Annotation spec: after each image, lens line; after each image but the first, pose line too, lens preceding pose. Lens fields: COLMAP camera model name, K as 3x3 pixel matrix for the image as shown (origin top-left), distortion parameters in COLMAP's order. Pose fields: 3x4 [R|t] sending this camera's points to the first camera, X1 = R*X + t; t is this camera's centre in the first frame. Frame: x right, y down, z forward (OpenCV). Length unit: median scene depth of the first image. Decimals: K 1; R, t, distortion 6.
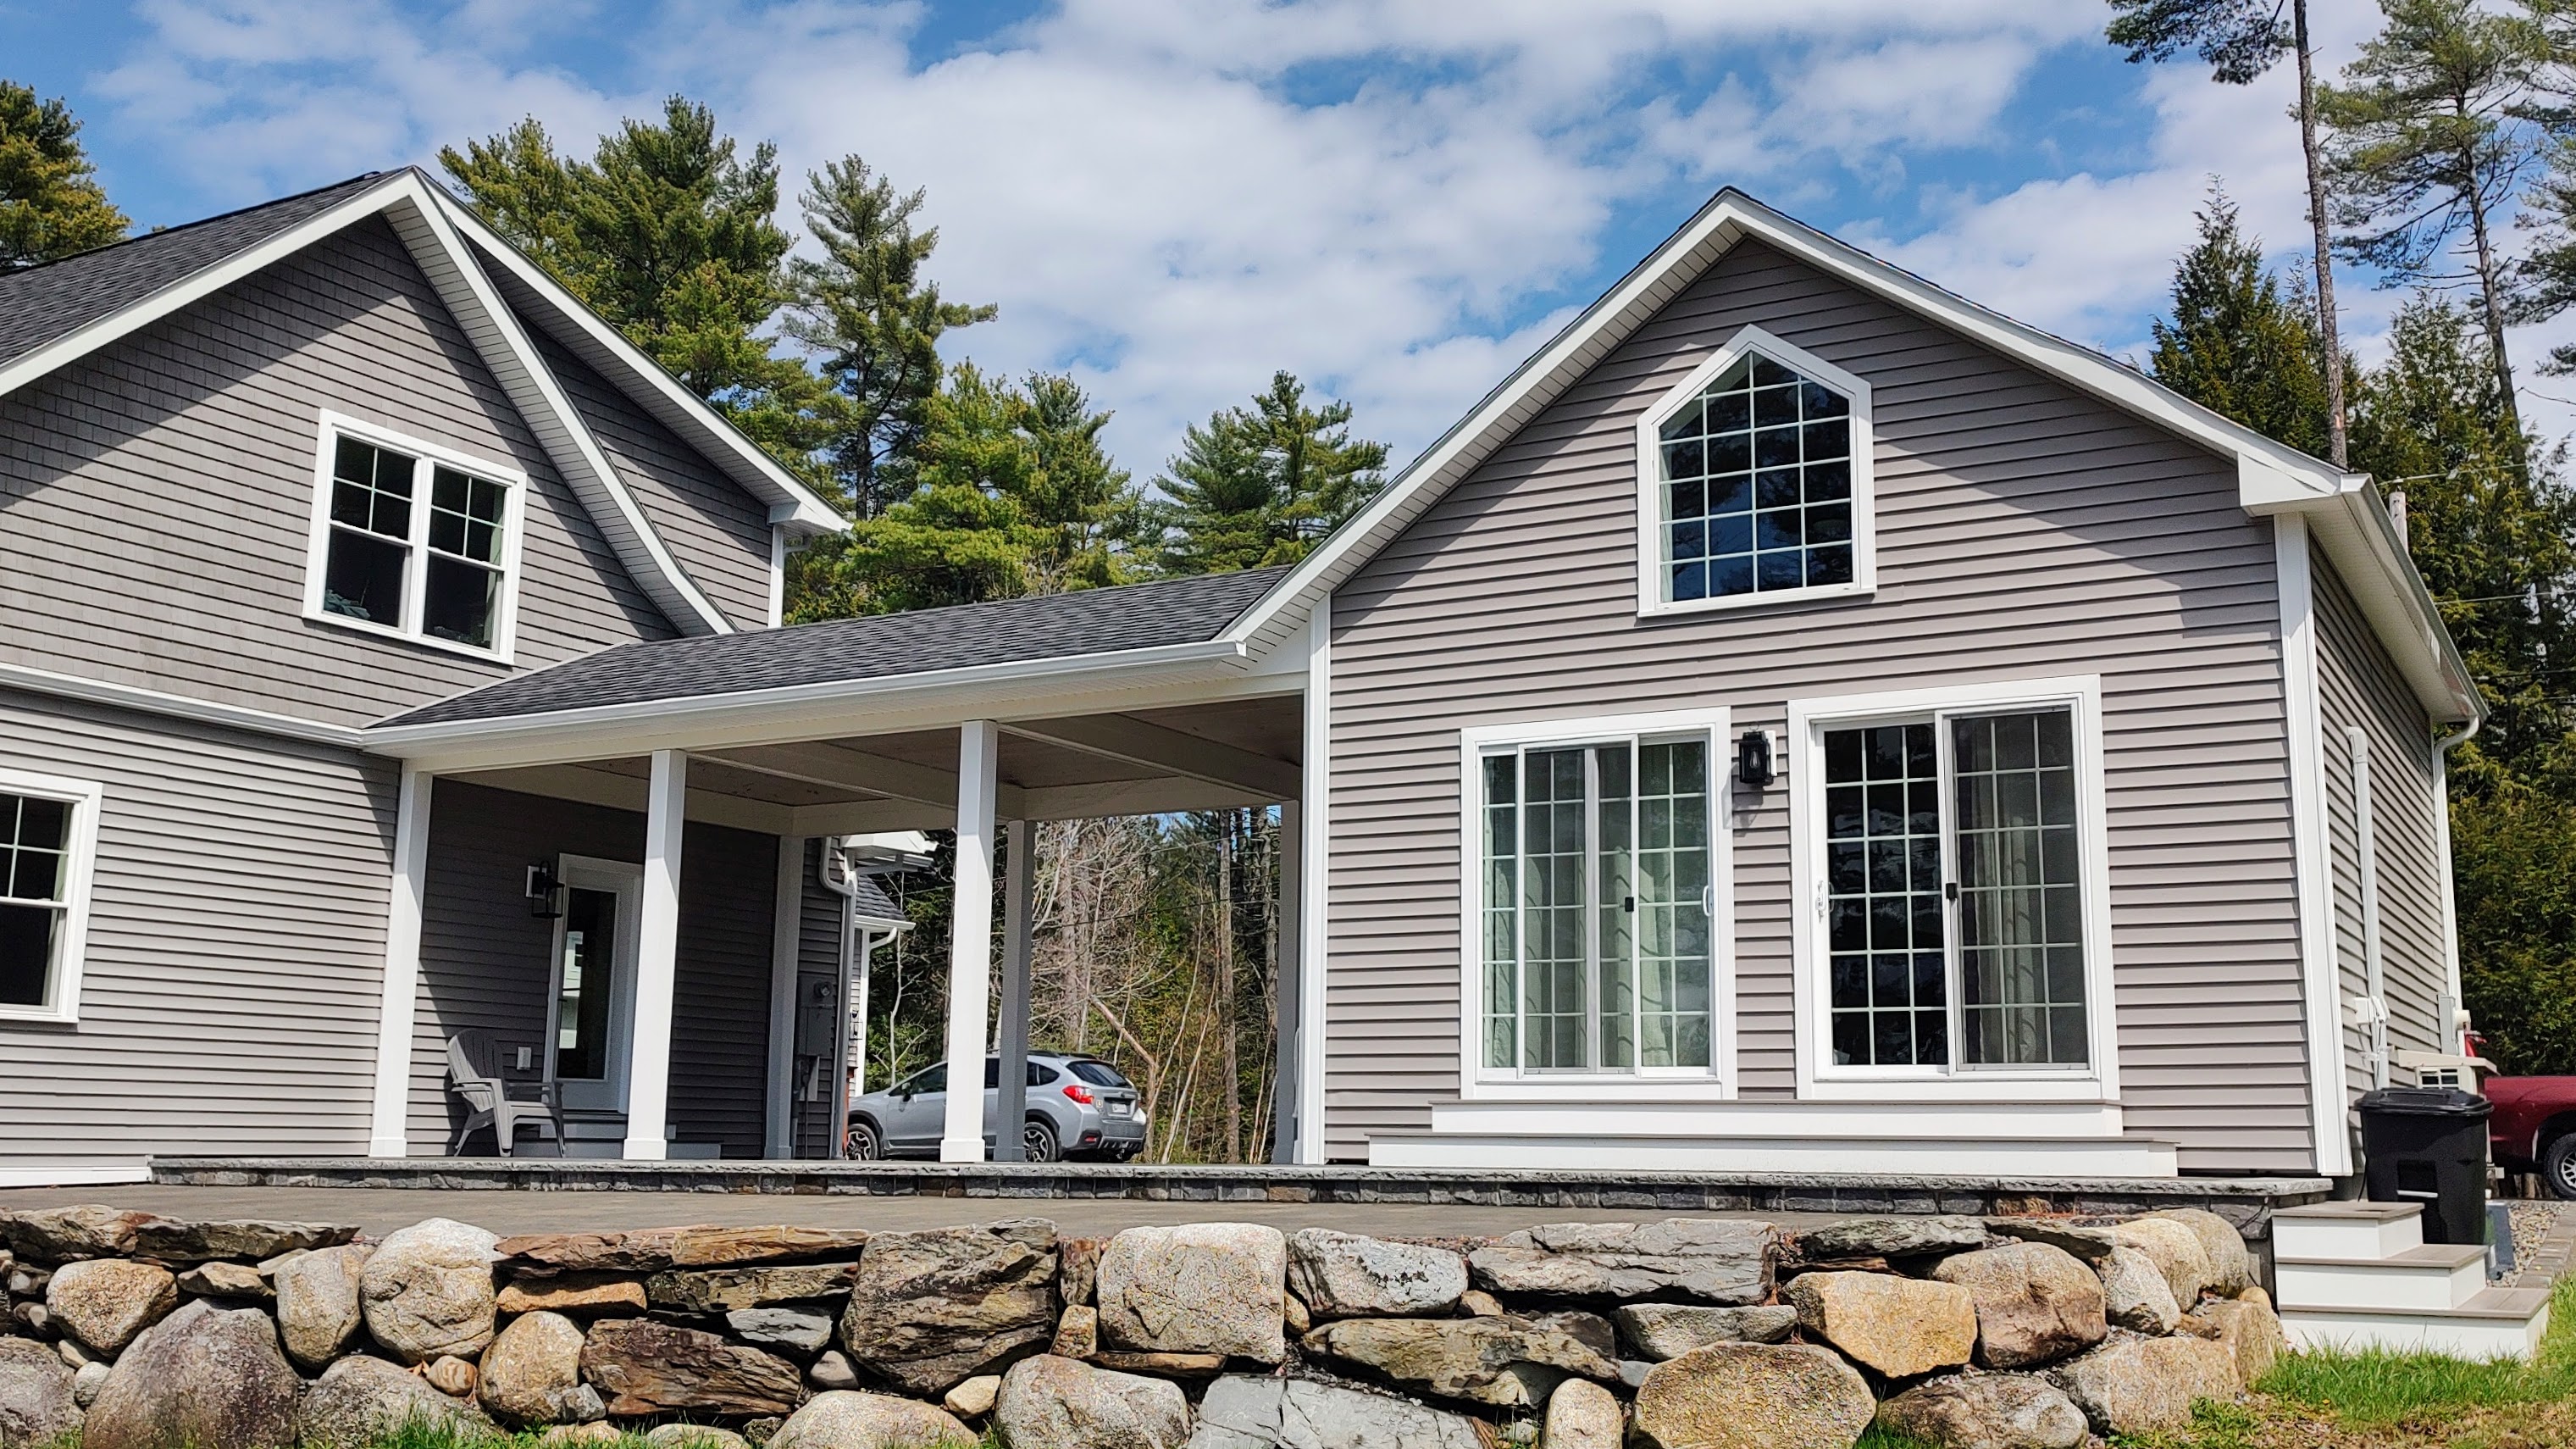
lens RADIAL K [[2467.0, 0, 1290.4], [0, 2467.0, 714.7], [0, 0, 1]] dist [0.017935, -0.016571]
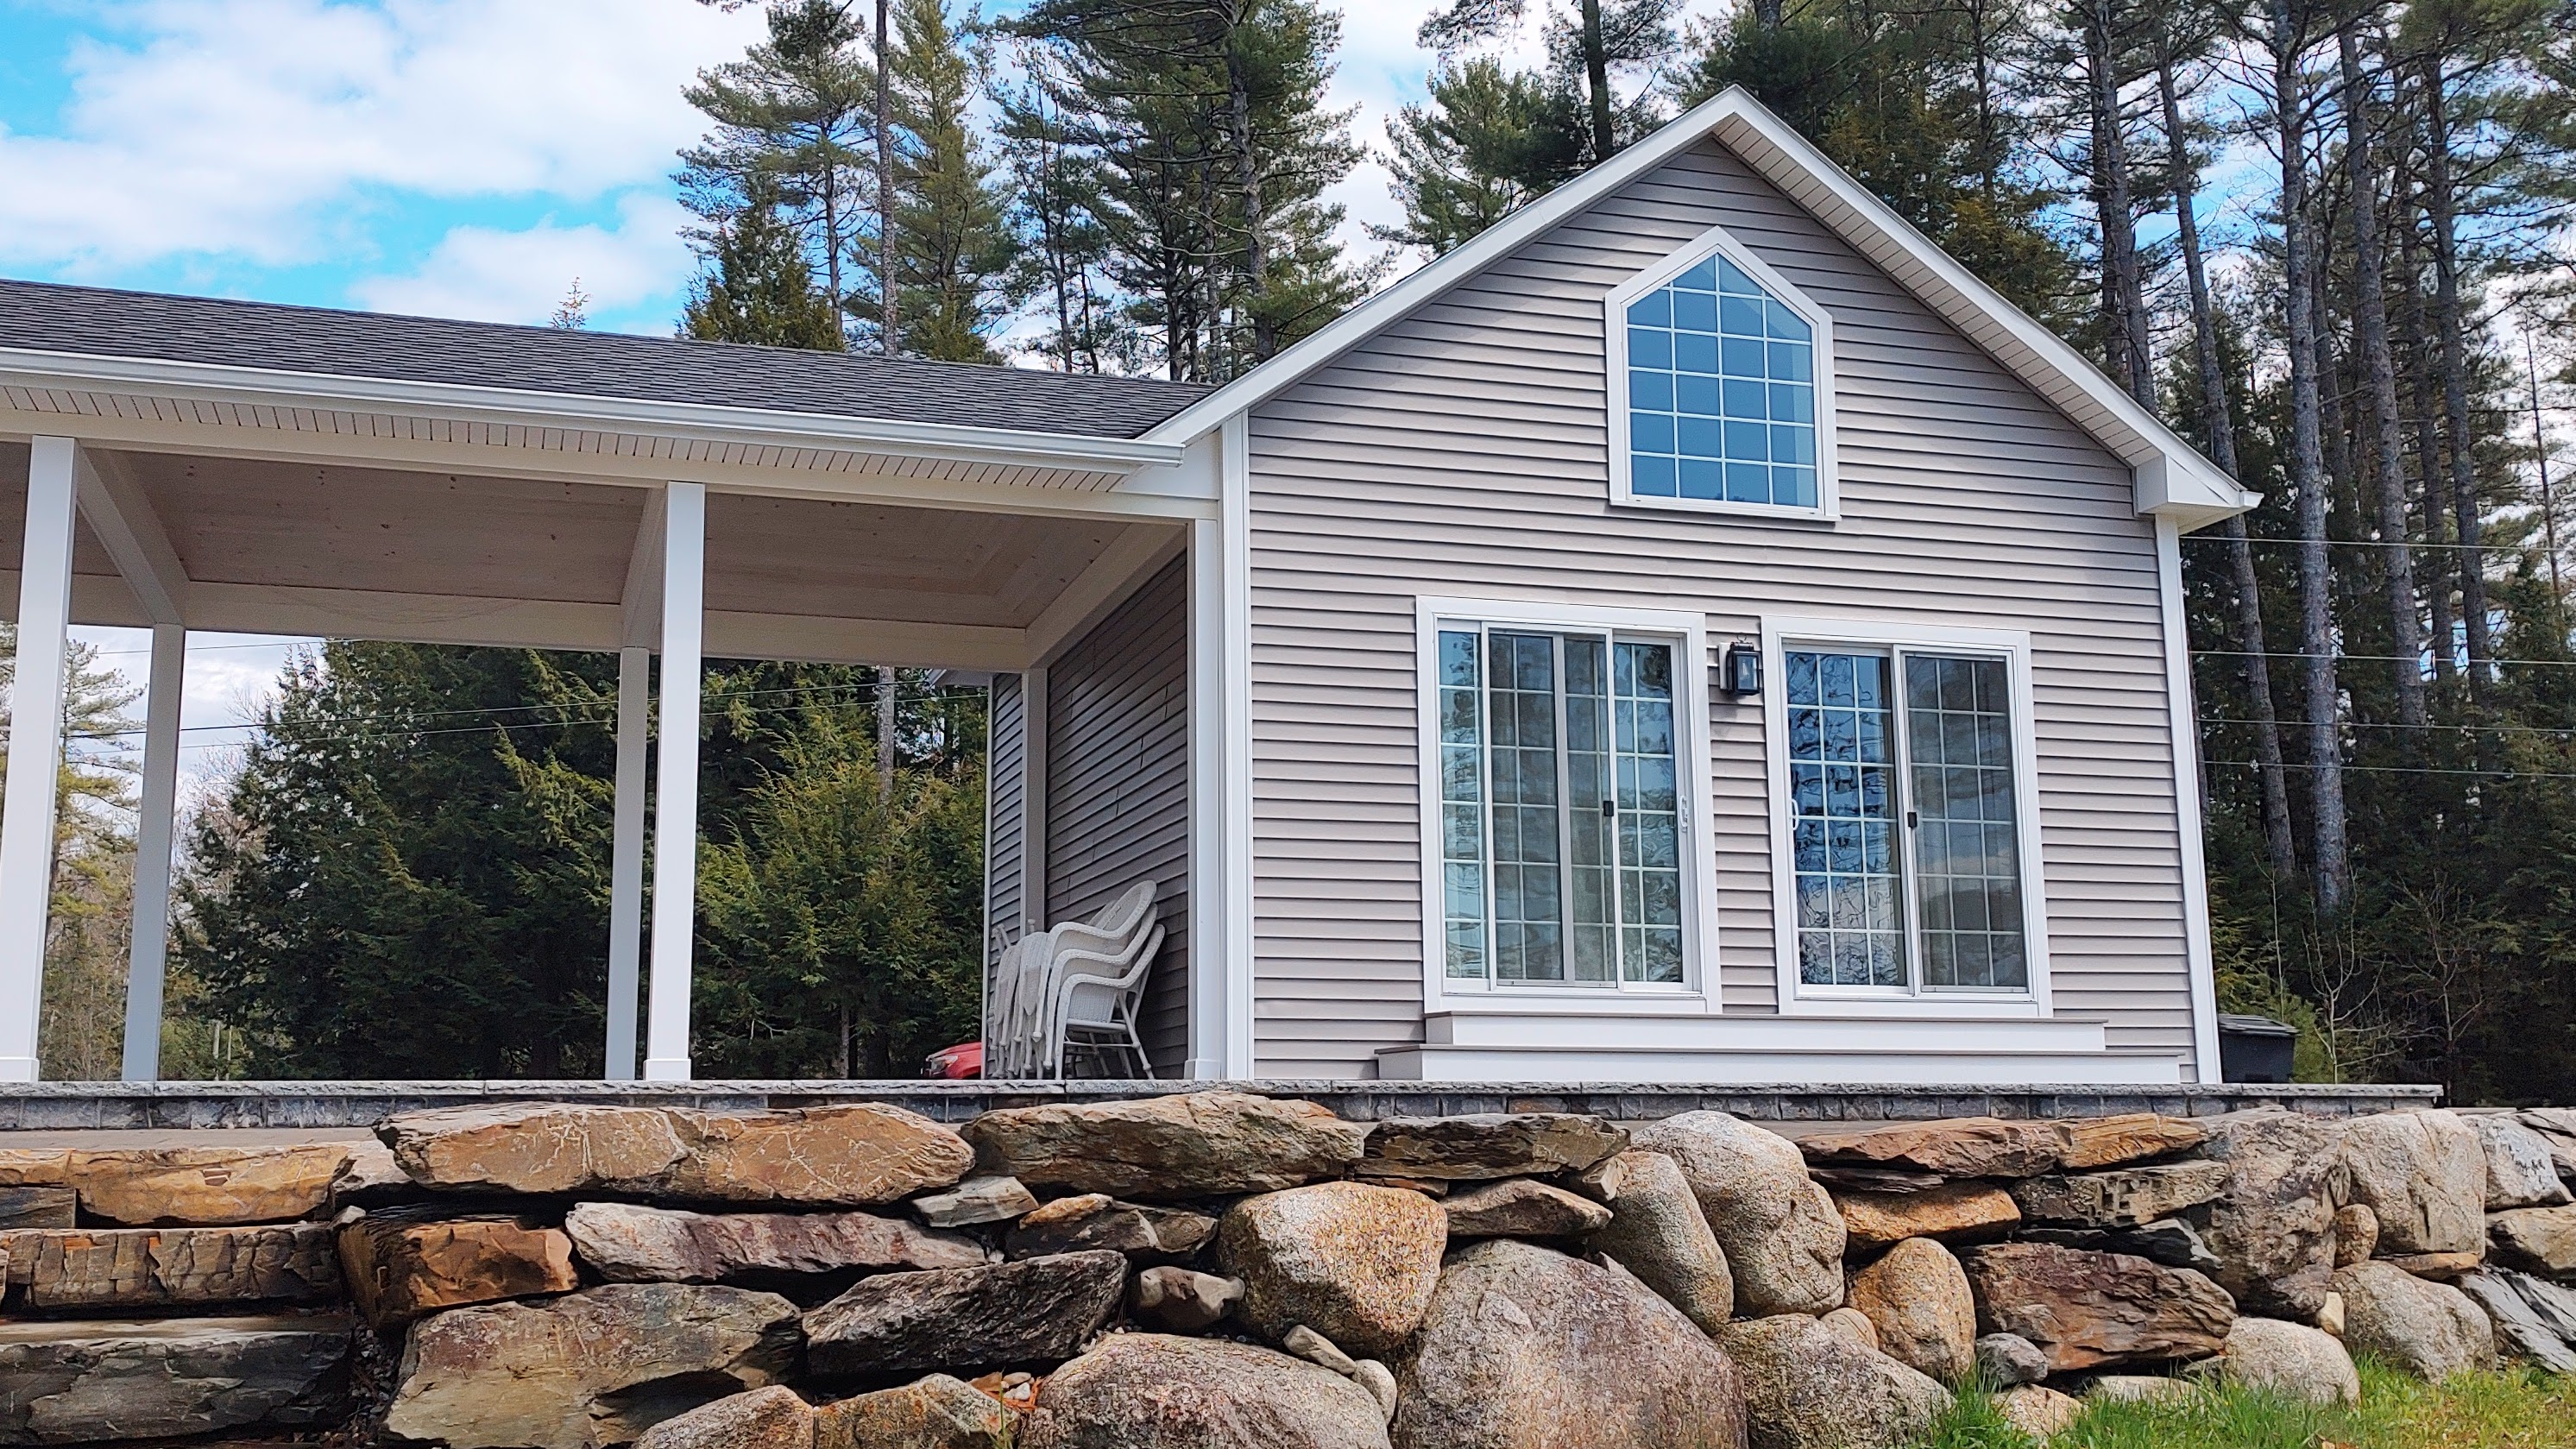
lens RADIAL K [[2536.4, 0, 1288.0], [0, 2536.4, 724.5], [0, 0, 1]] dist [0.028212, -0.006903]
pose [[0.688825, 0.107823, 0.716865, -0.654204], [-0.116459, 0.992492, -0.037376, 0.098123], [-0.715512, -0.057740, 0.696210, 0.430597]]
